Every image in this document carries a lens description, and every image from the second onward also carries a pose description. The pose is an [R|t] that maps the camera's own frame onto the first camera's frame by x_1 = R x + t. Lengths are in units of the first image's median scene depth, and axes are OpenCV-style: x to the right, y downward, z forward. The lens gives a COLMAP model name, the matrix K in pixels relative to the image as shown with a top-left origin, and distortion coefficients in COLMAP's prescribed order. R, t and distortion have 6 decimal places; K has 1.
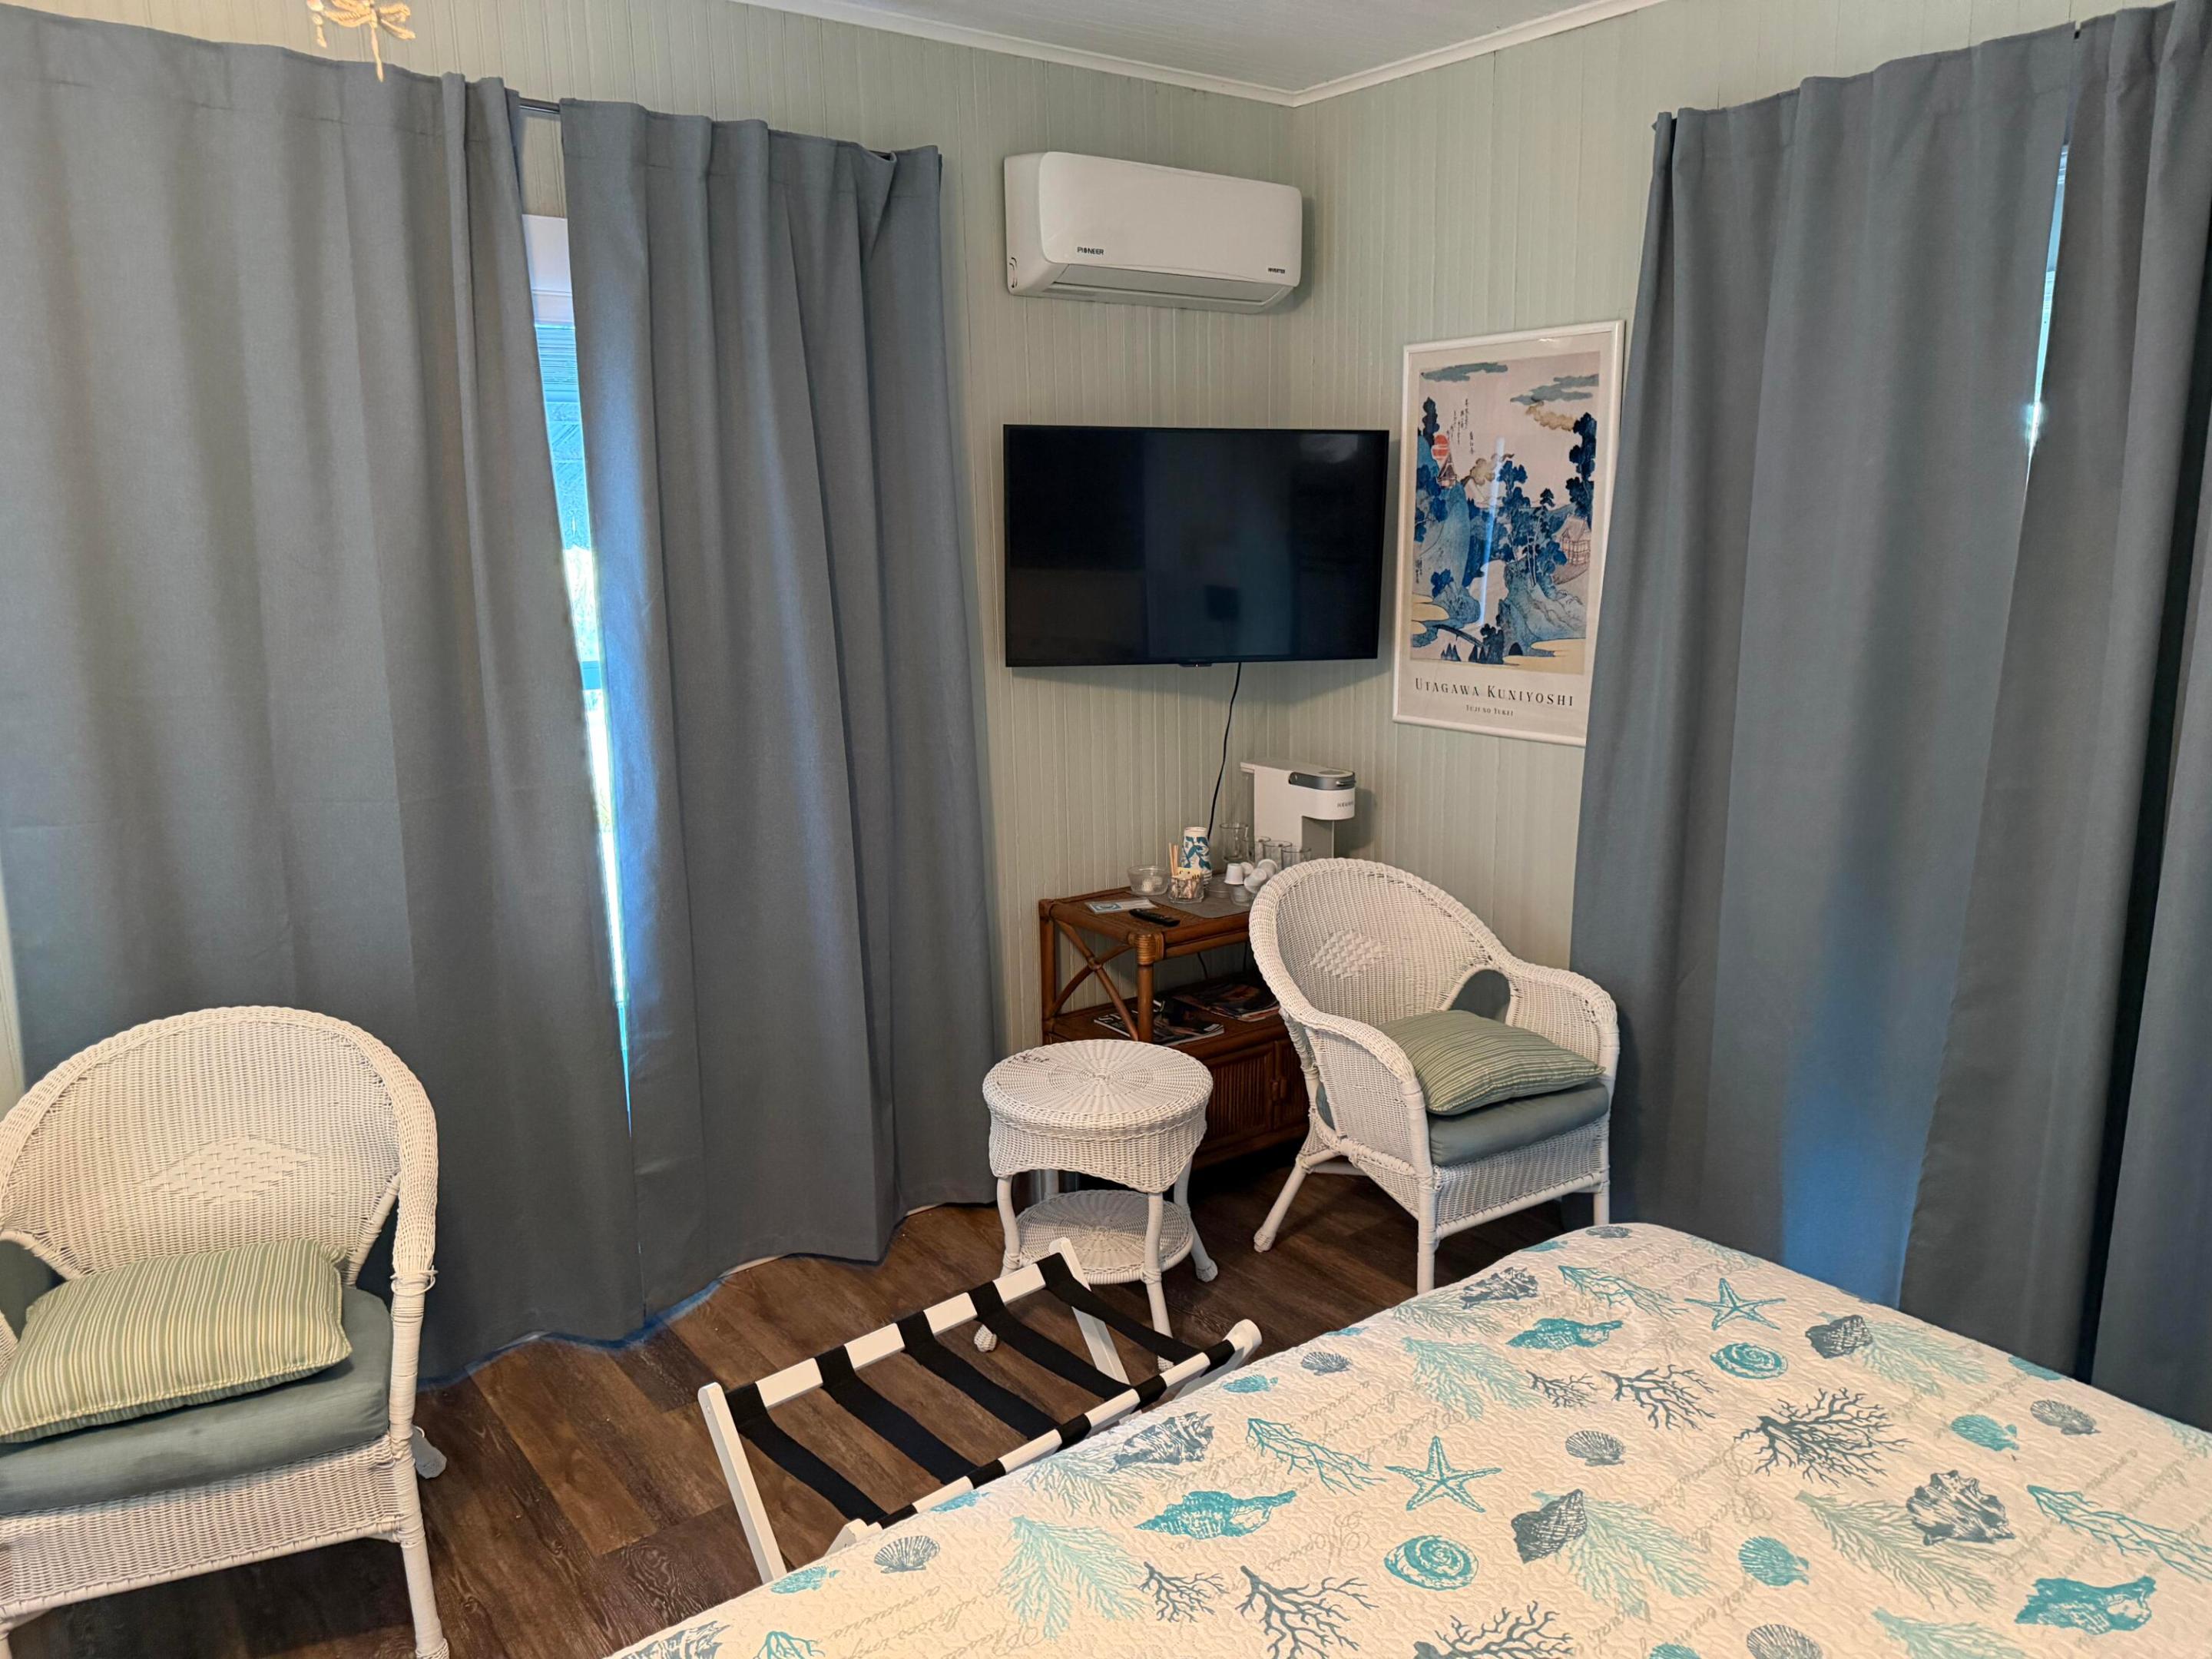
lens RADIAL K [[1598.8, 0, 1106.0], [0, 1598.8, 829.5], [0, 0, 1]] dist [0.002171, -0.003392]
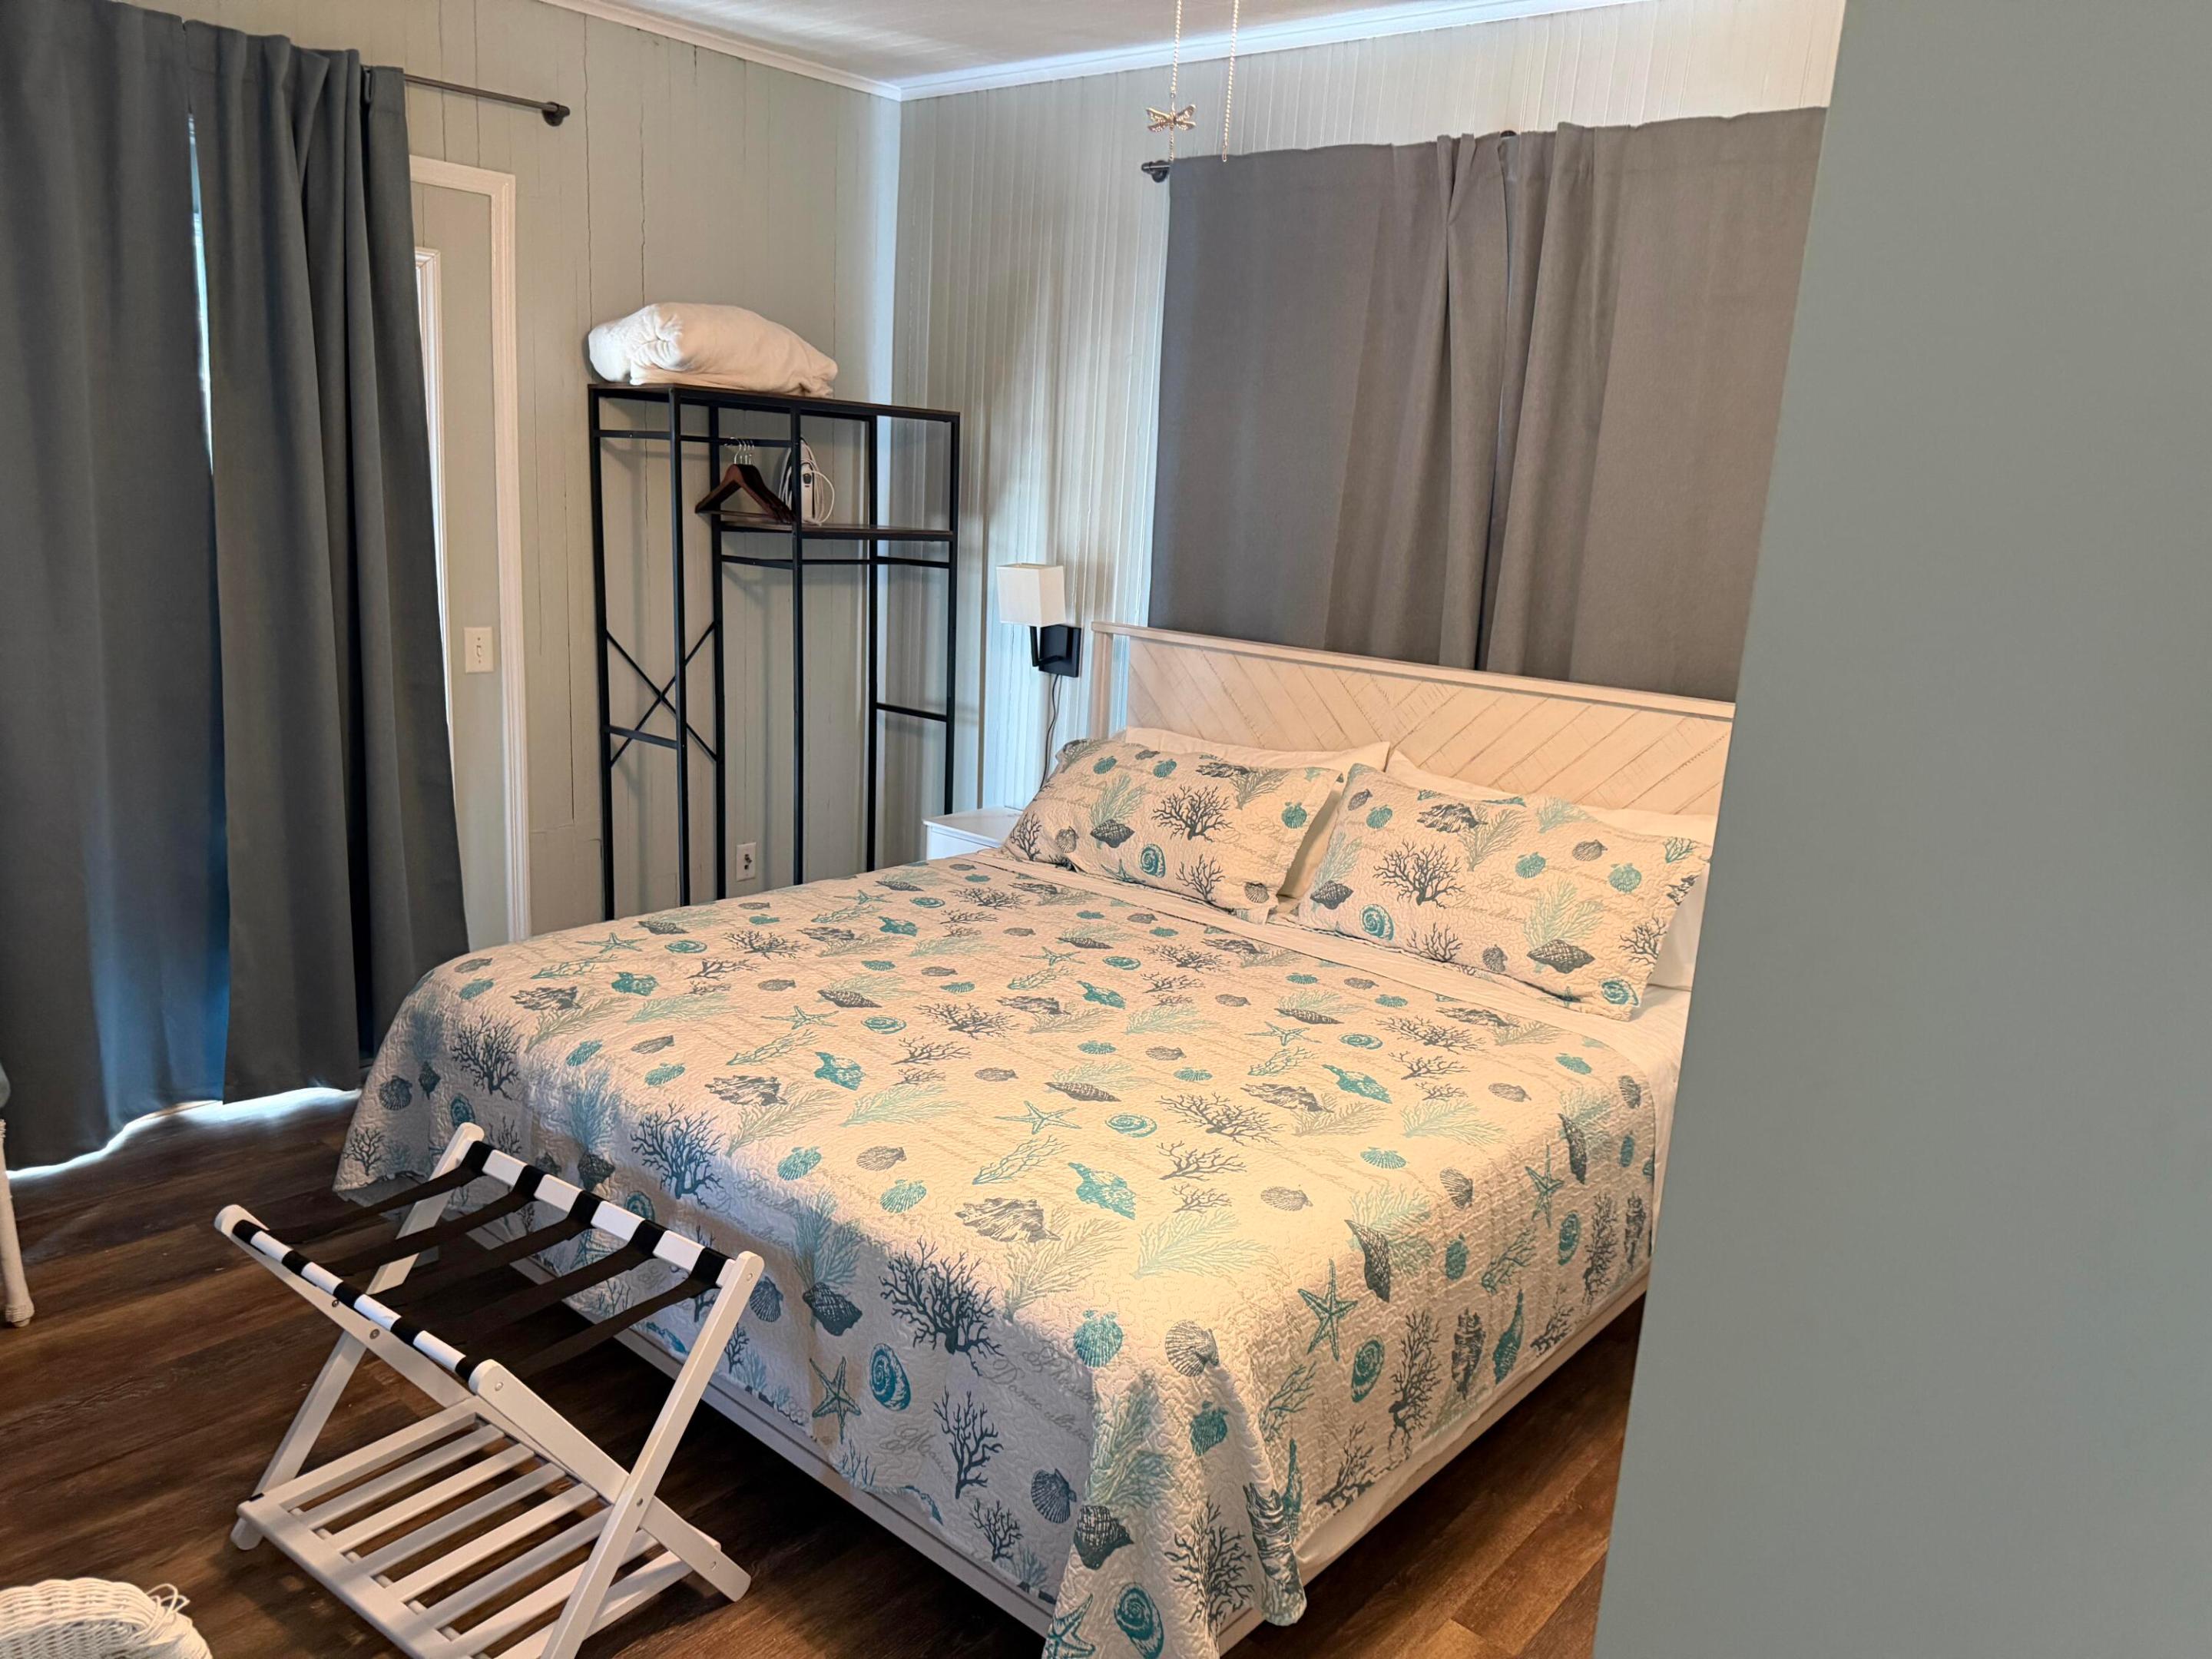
lens RADIAL K [[1553.0, 0, 1098.8], [0, 1553.0, 842.0], [0, 0, 1]] dist [0.126391, -0.166311]
pose [[-0.194059, -0.221203, 0.955725, -1.305342], [0.145719, 0.956937, 0.251072, -0.123535], [-0.970107, 0.187990, -0.153469, 0.891739]]
